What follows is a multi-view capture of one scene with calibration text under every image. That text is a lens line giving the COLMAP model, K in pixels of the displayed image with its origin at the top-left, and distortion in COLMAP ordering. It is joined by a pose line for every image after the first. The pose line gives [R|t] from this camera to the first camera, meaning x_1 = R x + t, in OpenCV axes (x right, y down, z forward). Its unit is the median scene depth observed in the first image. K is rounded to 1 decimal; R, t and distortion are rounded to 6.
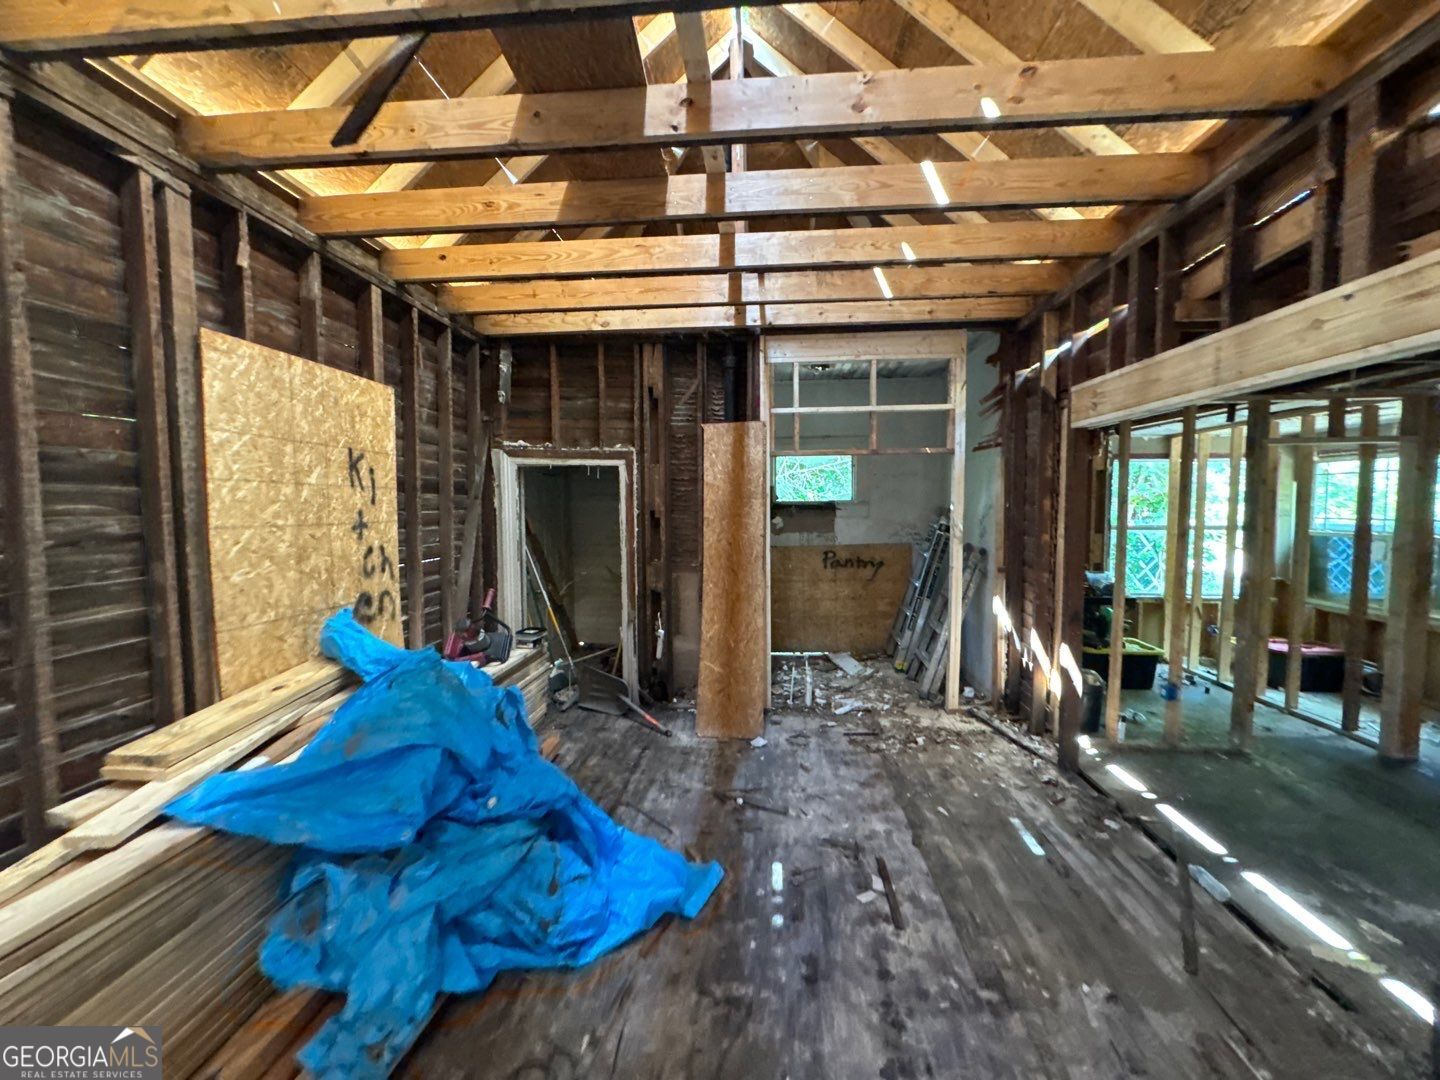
lens RADIAL K [[578.9, 0, 722.0], [0, 578.9, 539.7], [0, 0, 1]] dist [-0.006526, 0.000808]
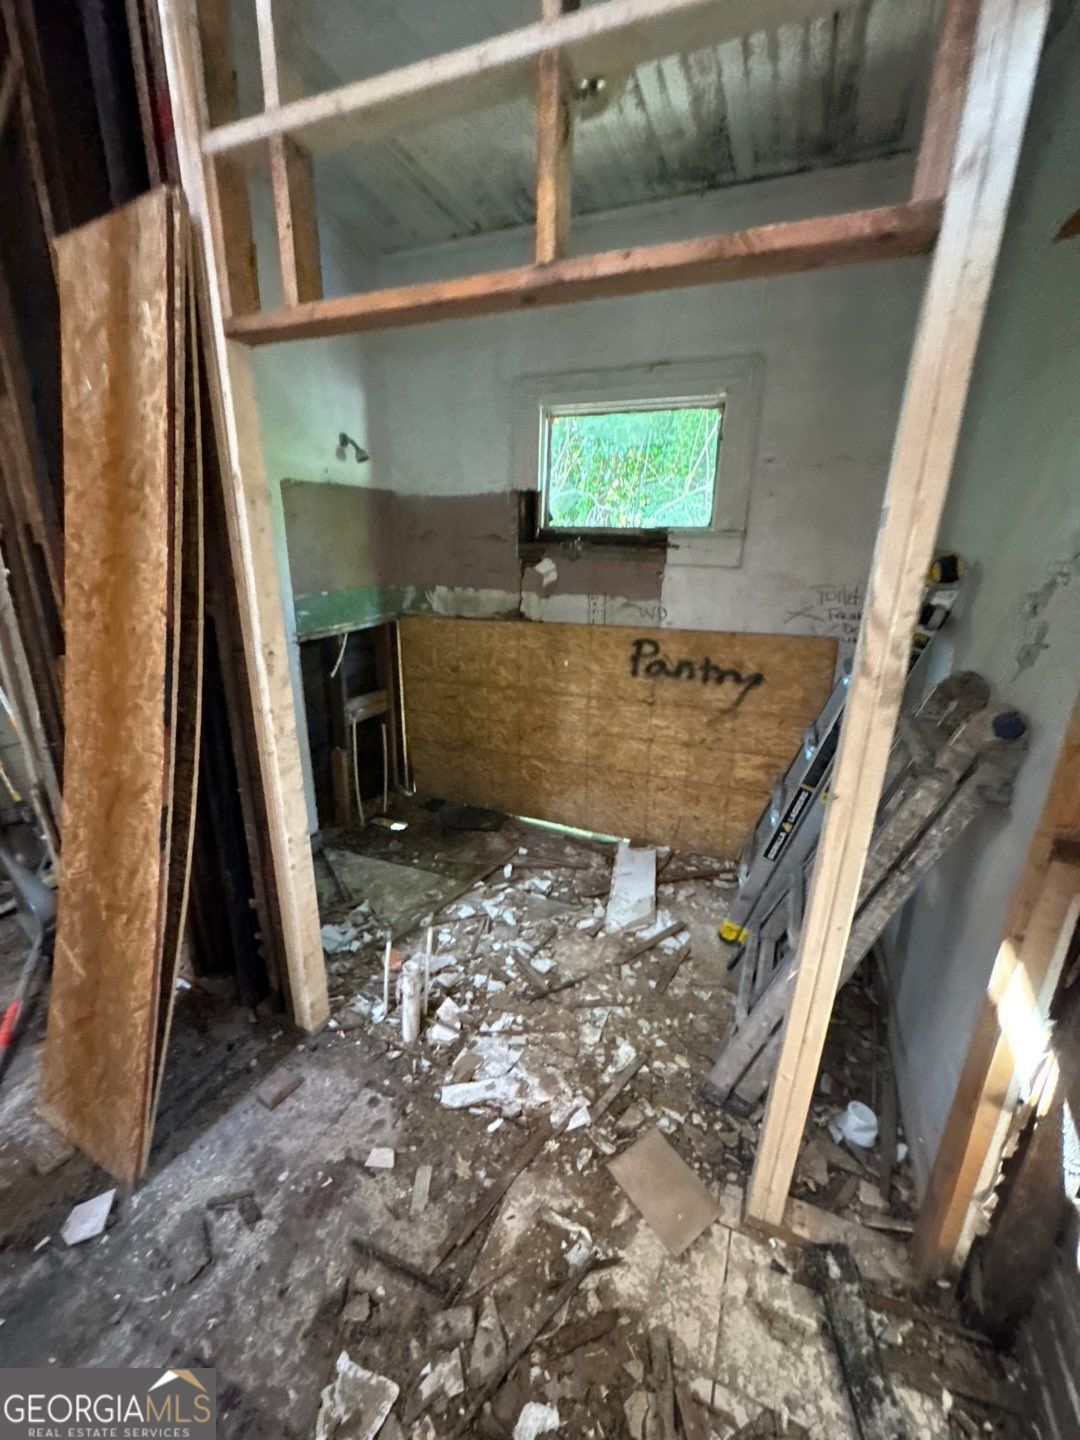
lens RADIAL K [[578.9, 0, 542.8], [0, 578.9, 720.4], [0, 0, 1]] dist [-0.006526, 0.000808]
pose [[0.950457, 0.122084, -0.285880, 0.354894], [-0.053112, 0.969907, 0.237614, -0.033680], [0.306286, -0.210658, 0.928339, 0.759784]]
